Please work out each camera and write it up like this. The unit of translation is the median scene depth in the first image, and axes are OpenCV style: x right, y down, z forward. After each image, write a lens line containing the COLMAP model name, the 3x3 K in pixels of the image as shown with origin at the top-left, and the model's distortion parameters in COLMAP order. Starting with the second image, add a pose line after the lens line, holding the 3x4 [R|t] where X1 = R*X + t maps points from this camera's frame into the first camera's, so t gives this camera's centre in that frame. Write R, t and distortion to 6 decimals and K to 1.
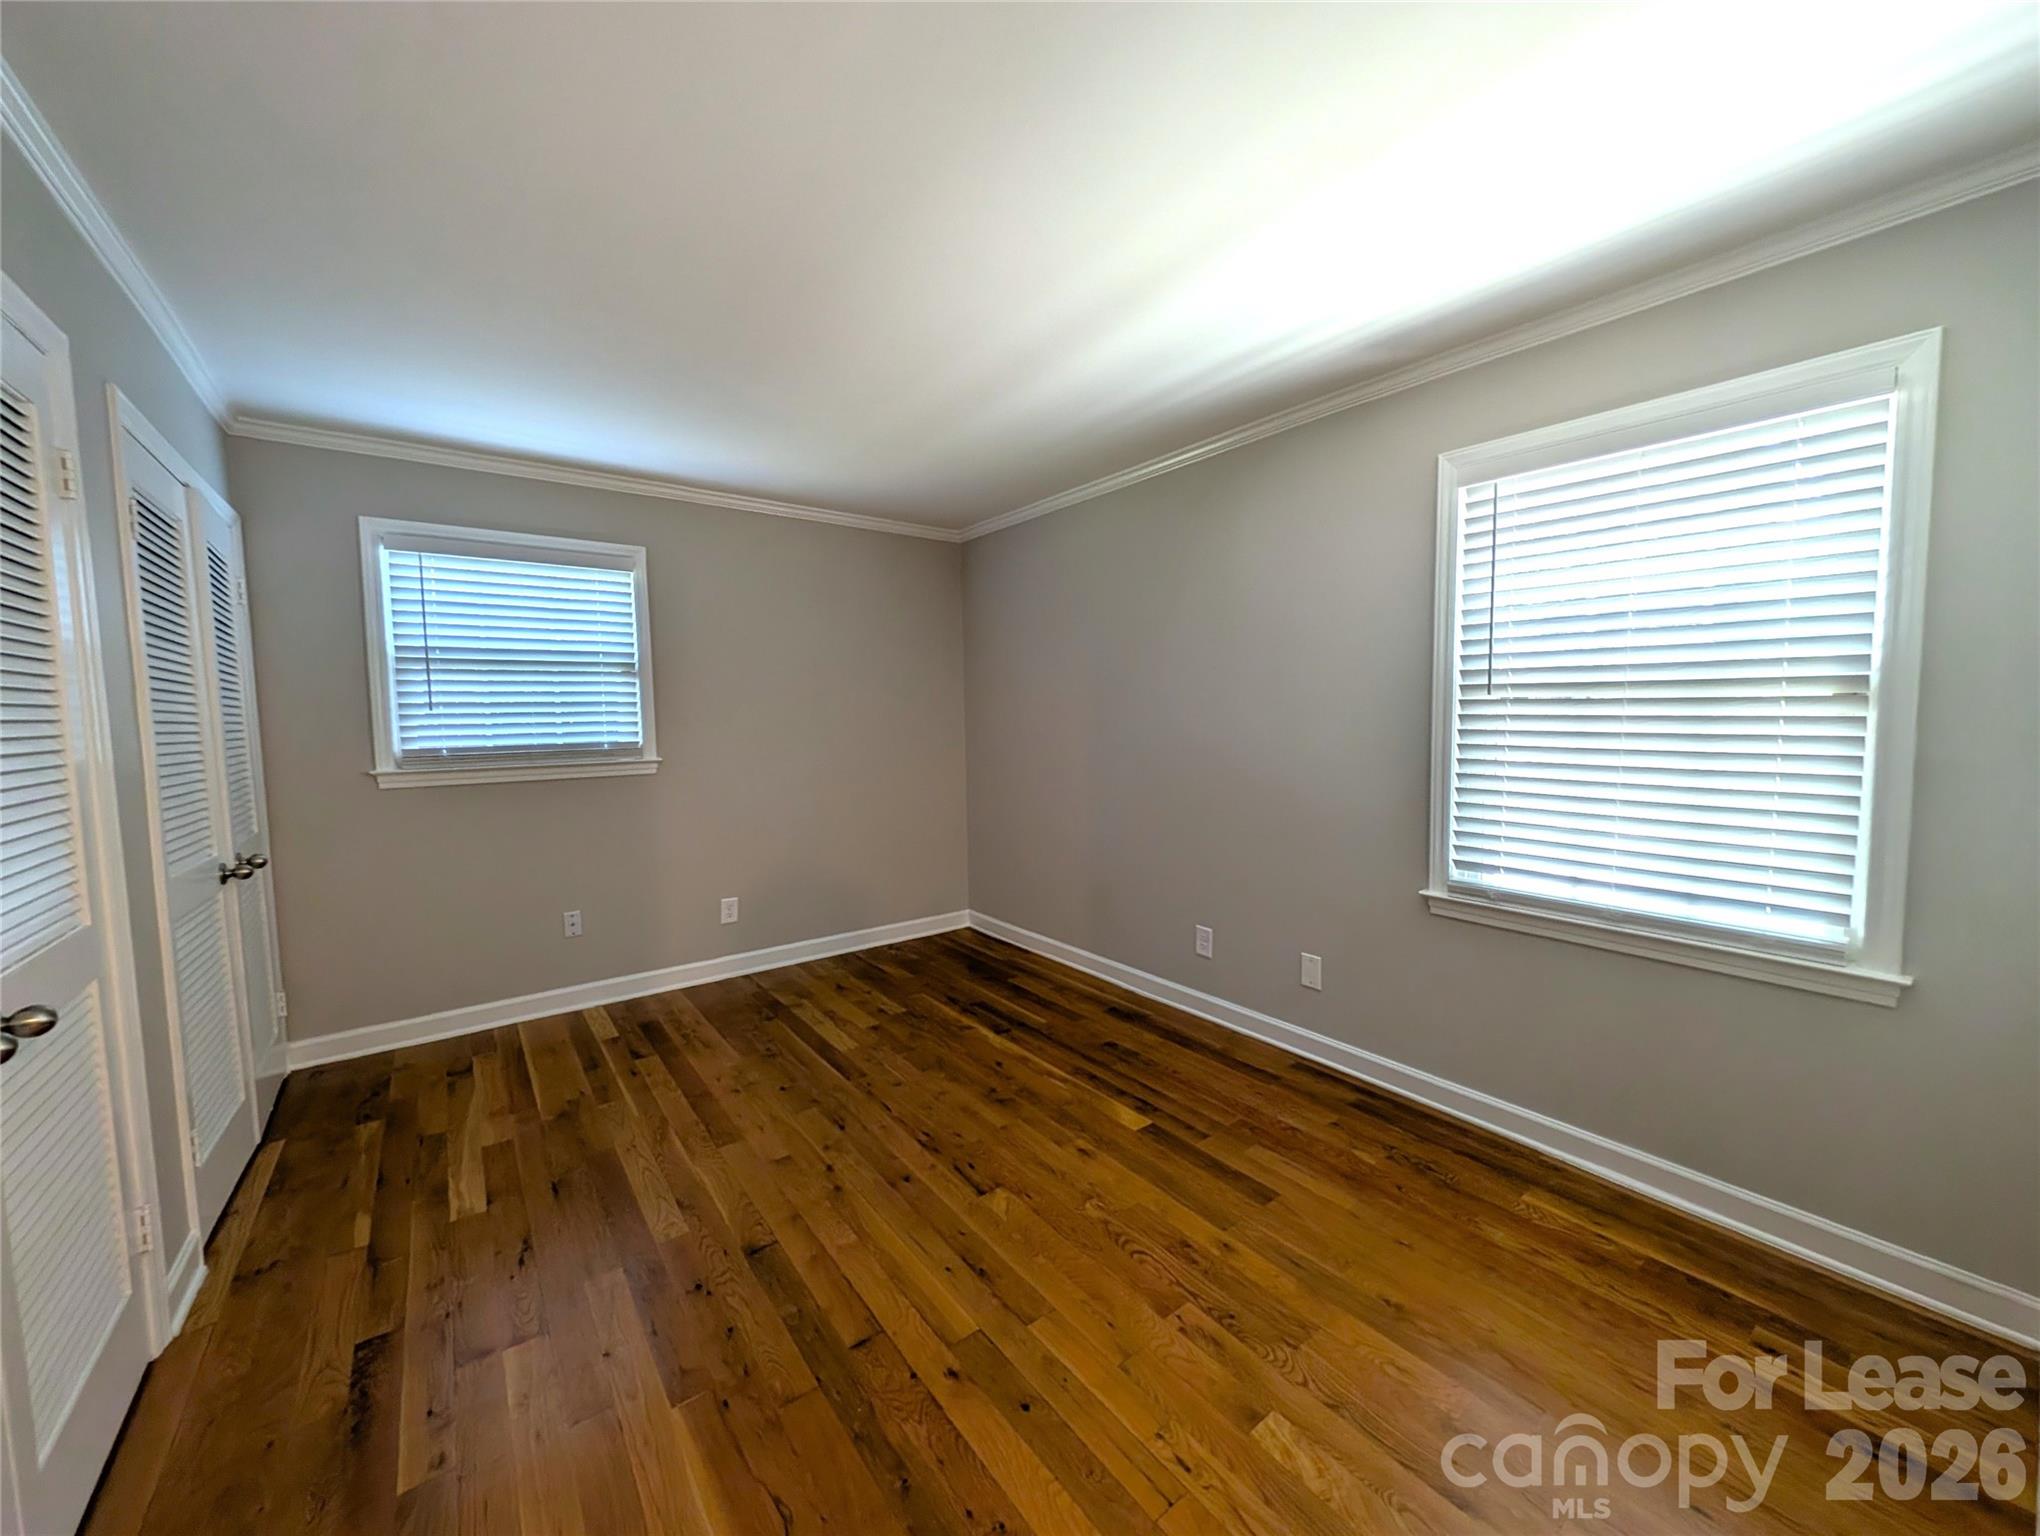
lens RADIAL K [[767.7, 0, 1020.0], [0, 767.7, 768.0], [0, 0, 1]] dist [0.011923, -0.005570]
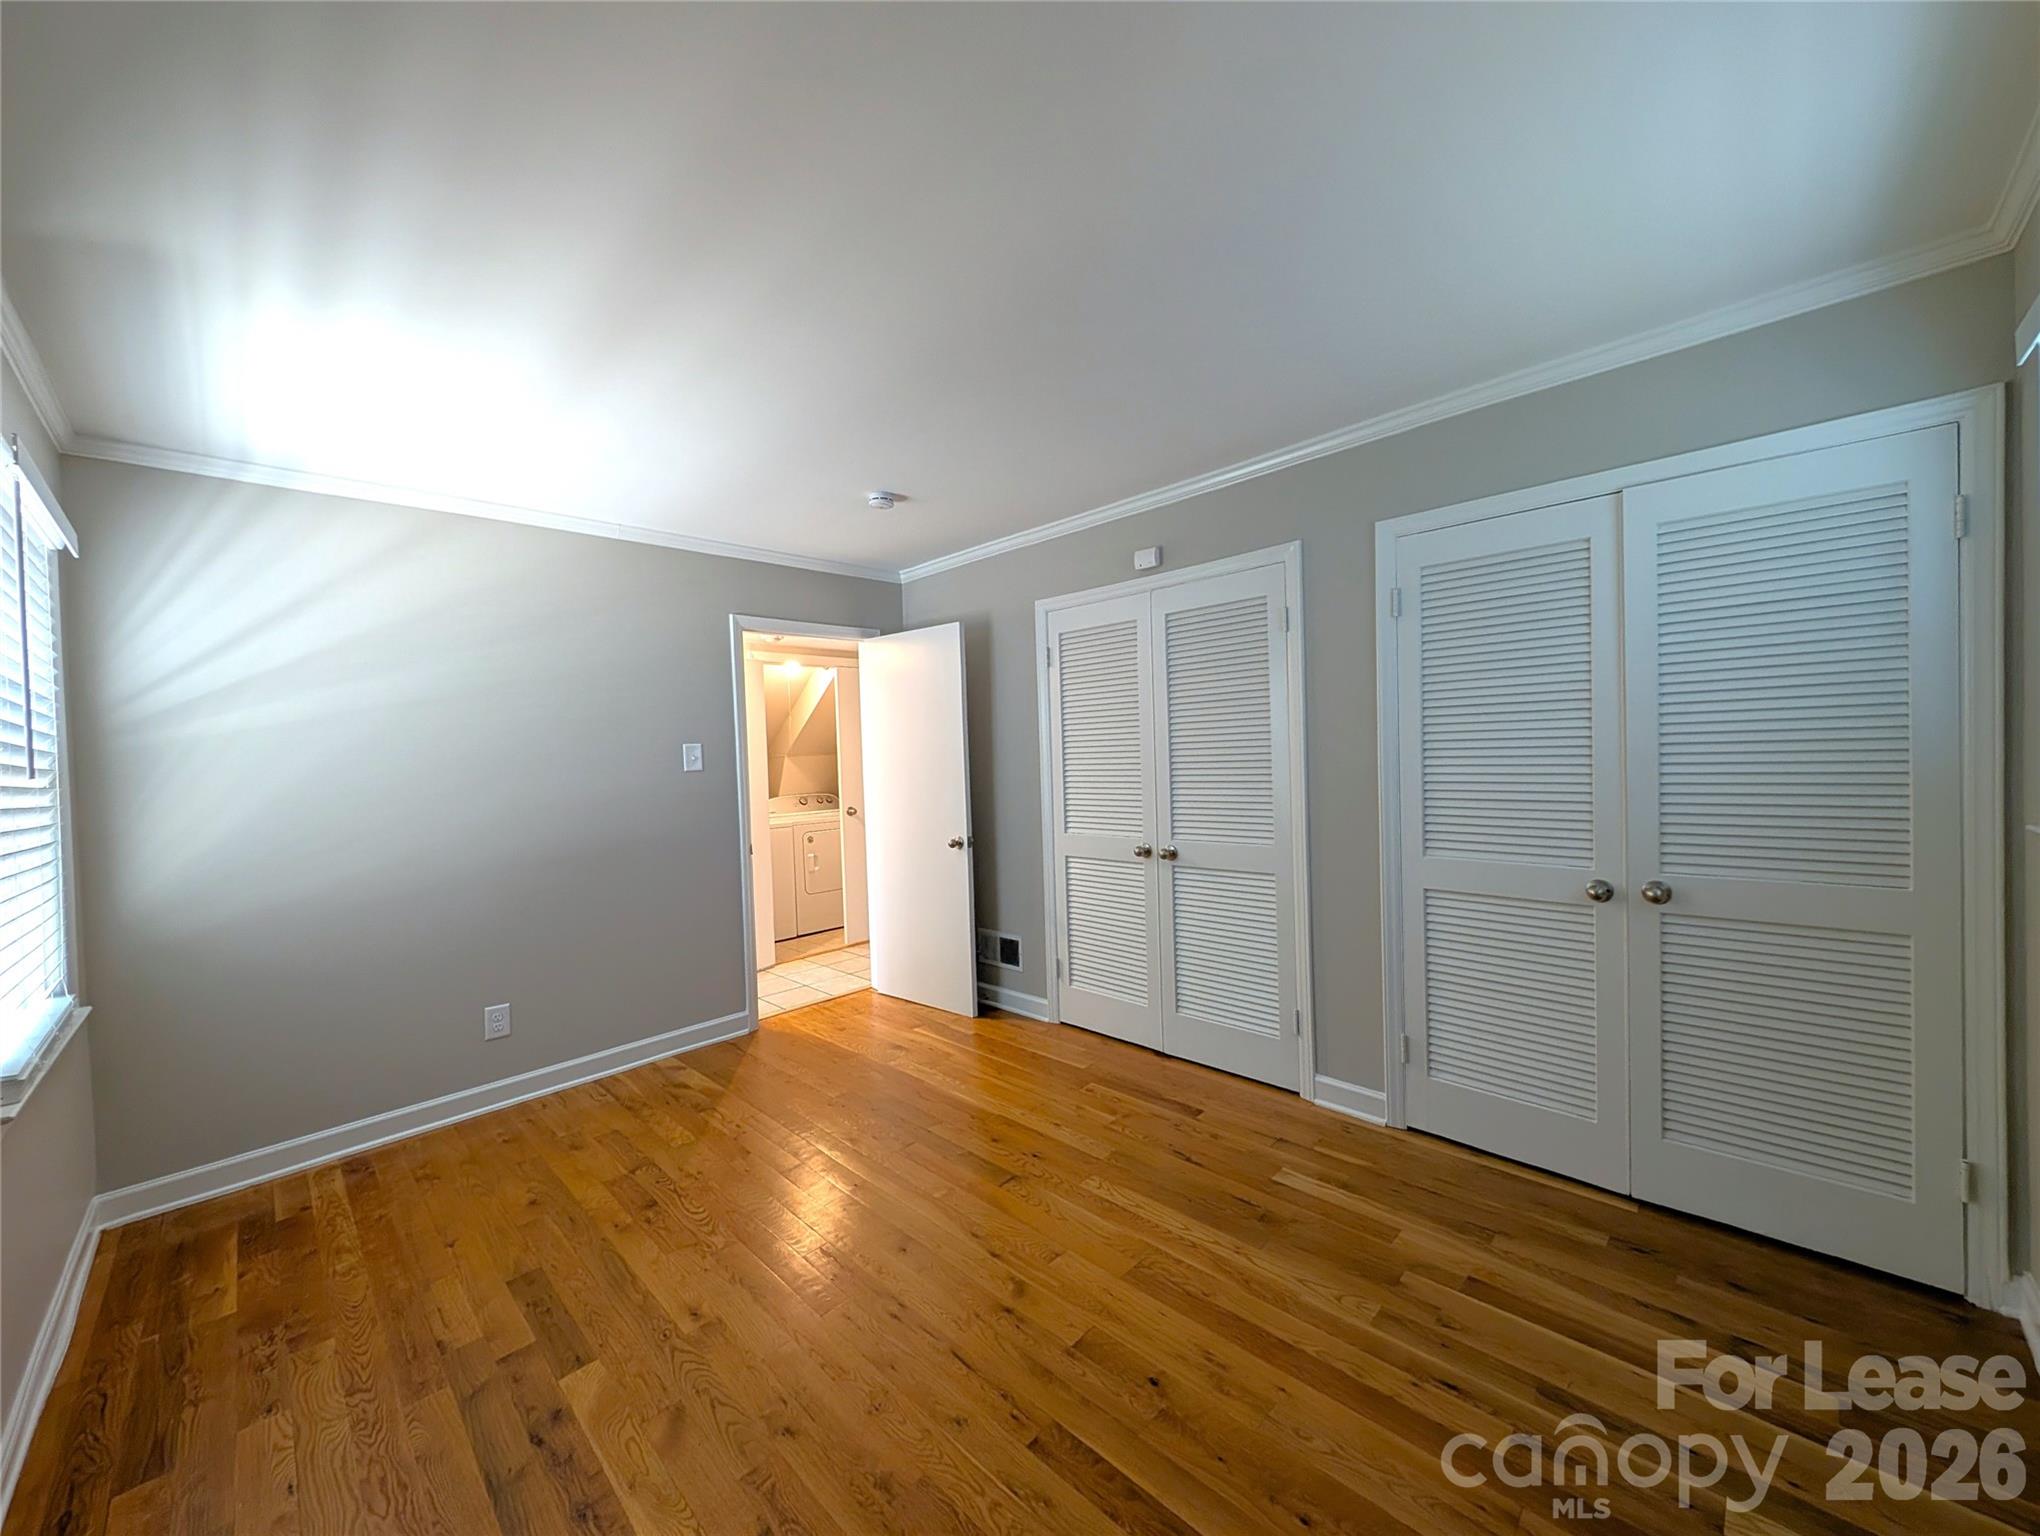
lens RADIAL K [[767.7, 0, 1020.0], [0, 767.7, 768.0], [0, 0, 1]] dist [0.011923, -0.005570]
pose [[-0.989126, 0.048382, -0.138883, -0.163434], [0.035150, 0.994741, 0.096197, -0.130700], [0.142807, 0.090269, -0.985626, 1.726573]]
